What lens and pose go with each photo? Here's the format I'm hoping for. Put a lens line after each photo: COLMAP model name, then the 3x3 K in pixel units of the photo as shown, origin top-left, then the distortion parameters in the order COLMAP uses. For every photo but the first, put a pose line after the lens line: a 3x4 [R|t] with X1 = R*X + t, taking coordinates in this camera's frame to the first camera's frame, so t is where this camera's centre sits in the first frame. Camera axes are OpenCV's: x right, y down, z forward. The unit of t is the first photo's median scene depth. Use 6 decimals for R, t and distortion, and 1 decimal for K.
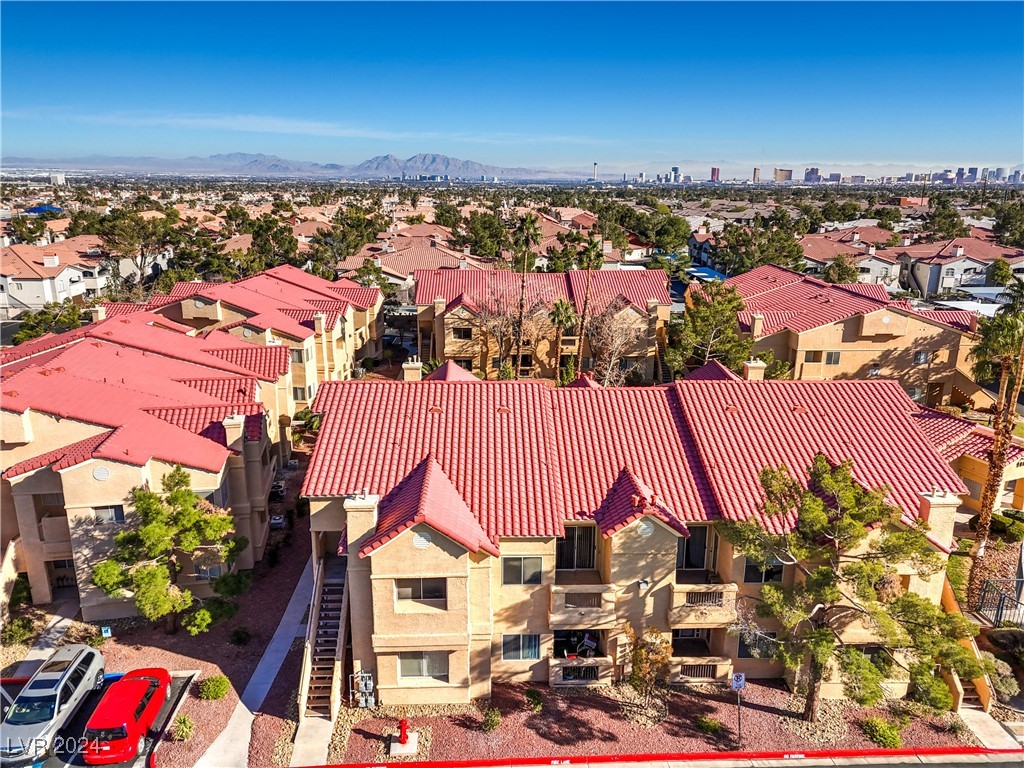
lens RADIAL K [[757.6, 0, 512.0], [0, 757.6, 384.0], [0, 0, 1]] dist [0.110084, -0.111172]
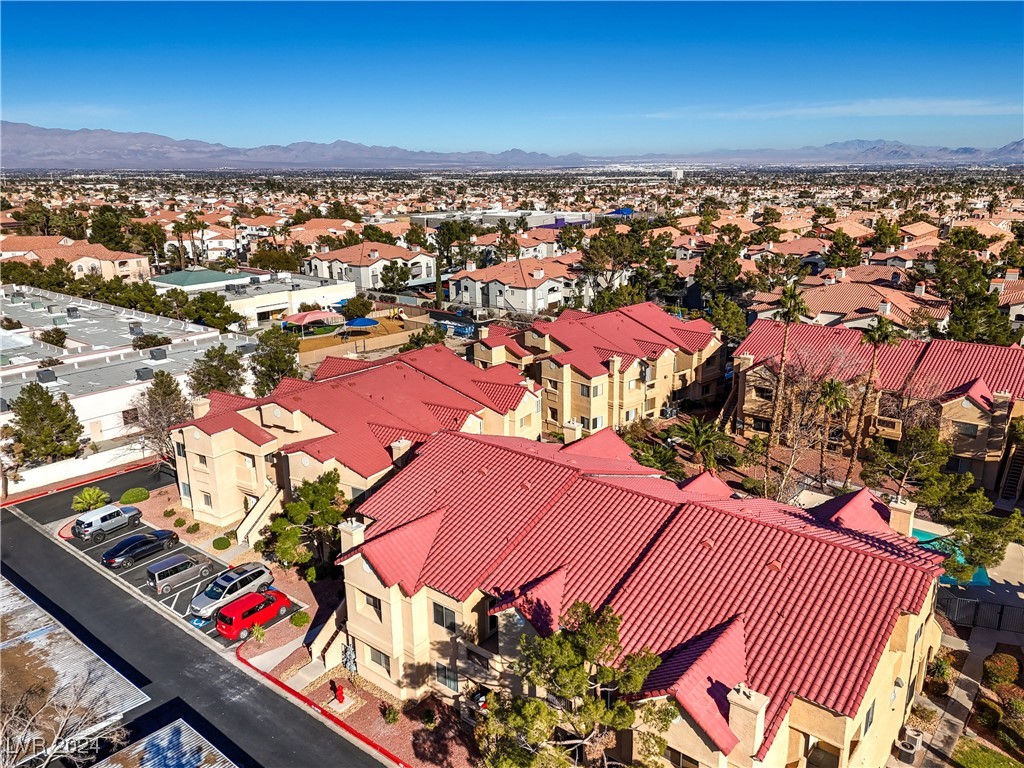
lens RADIAL K [[775.5, 0, 514.6], [0, 775.5, 399.3], [0, 0, 1]] dist [0.119791, -0.142452]
pose [[0.750736, 0.178946, -0.635904, 0.322781], [-0.162828, 0.983038, 0.084399, -0.088591], [0.640220, 0.040181, 0.767140, 0.027405]]
